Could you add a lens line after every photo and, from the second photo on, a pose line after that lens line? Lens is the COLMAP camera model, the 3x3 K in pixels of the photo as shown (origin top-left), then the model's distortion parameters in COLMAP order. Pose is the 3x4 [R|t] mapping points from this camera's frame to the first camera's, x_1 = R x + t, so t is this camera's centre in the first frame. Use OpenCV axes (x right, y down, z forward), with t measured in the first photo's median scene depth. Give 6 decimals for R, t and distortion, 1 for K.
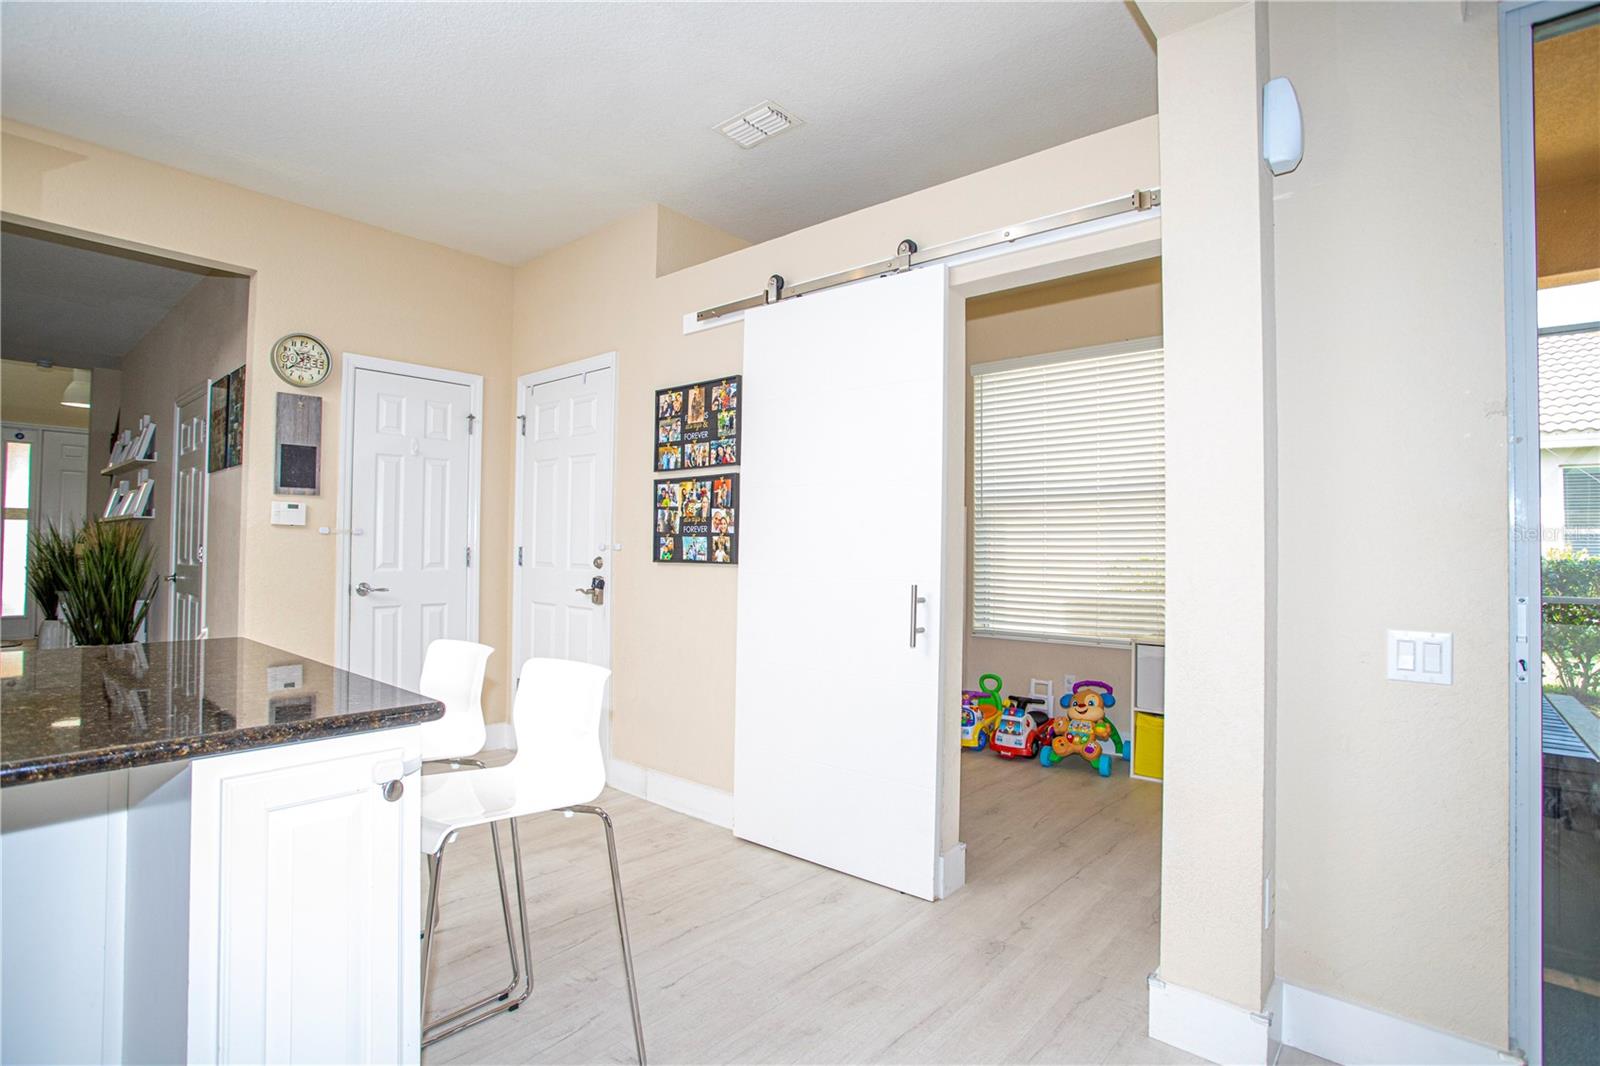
lens RADIAL K [[789.1, 0, 796.2], [0, 789.1, 529.1], [0, 0, 1]] dist [-0.071333, 0.000610]
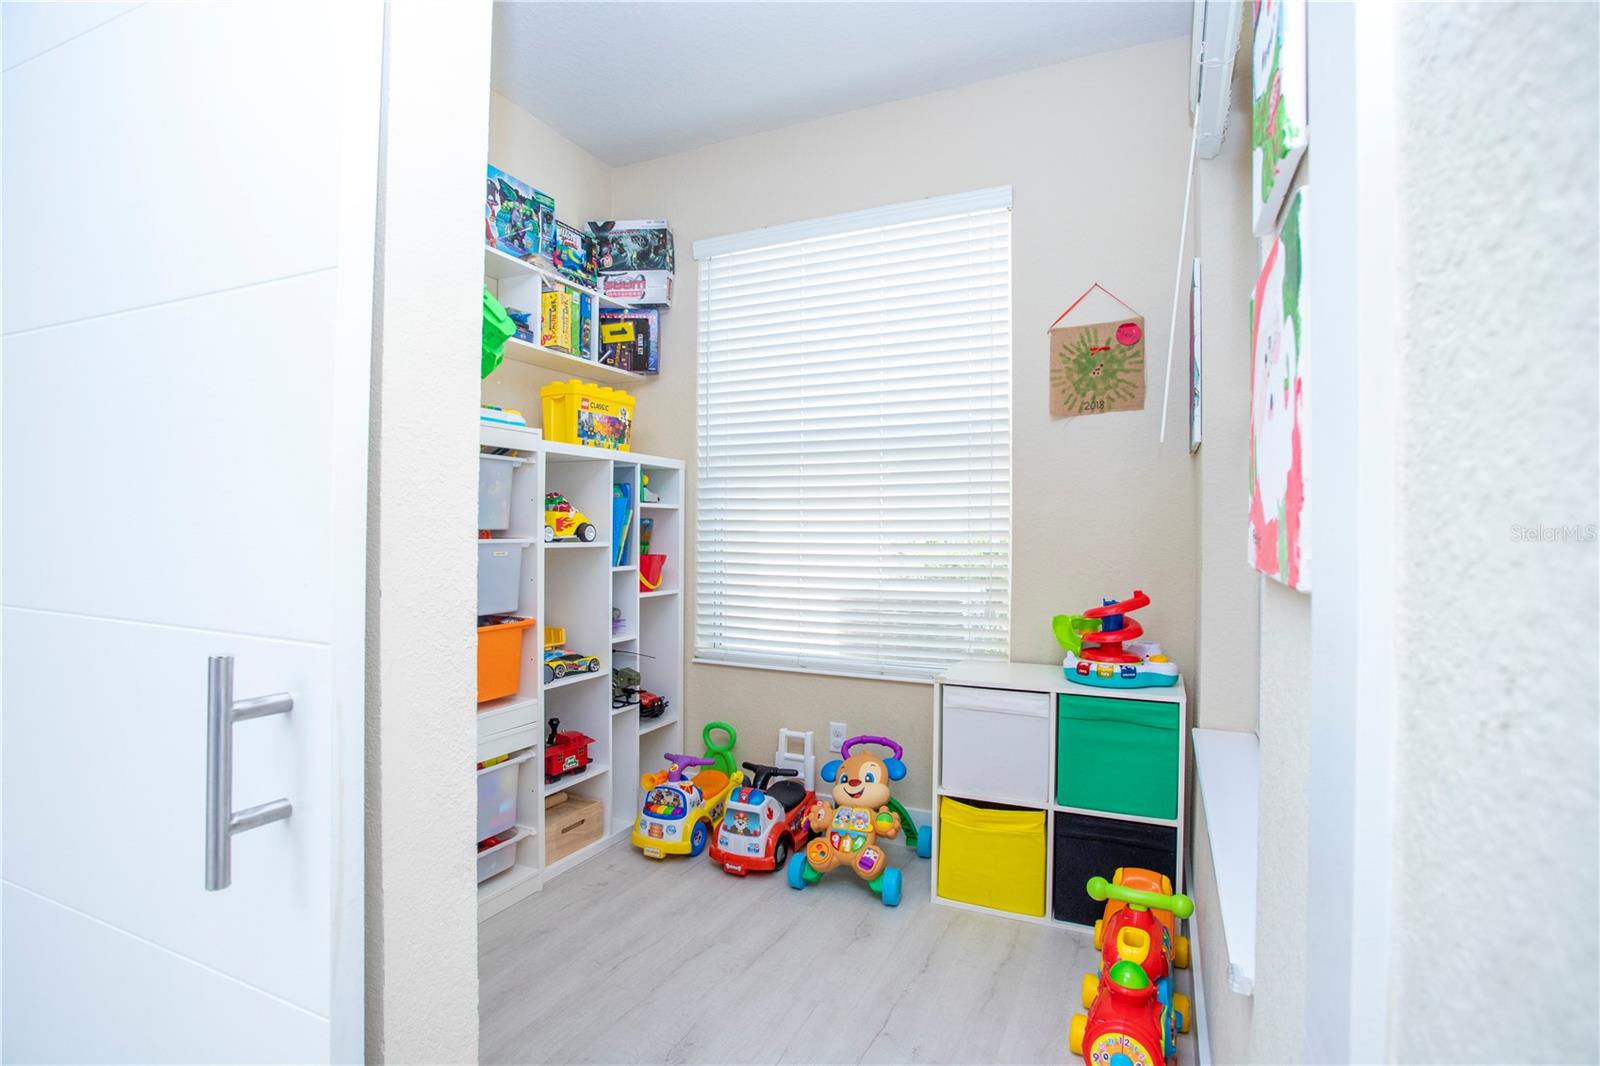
lens RADIAL K [[789.1, 0, 796.2], [0, 789.1, 529.1], [0, 0, 1]] dist [-0.071333, 0.000610]
pose [[0.965893, -0.004667, 0.258901, 0.161261], [-0.002063, 0.999667, 0.025714, 0.012336], [-0.258935, -0.025371, 0.965562, 0.415842]]
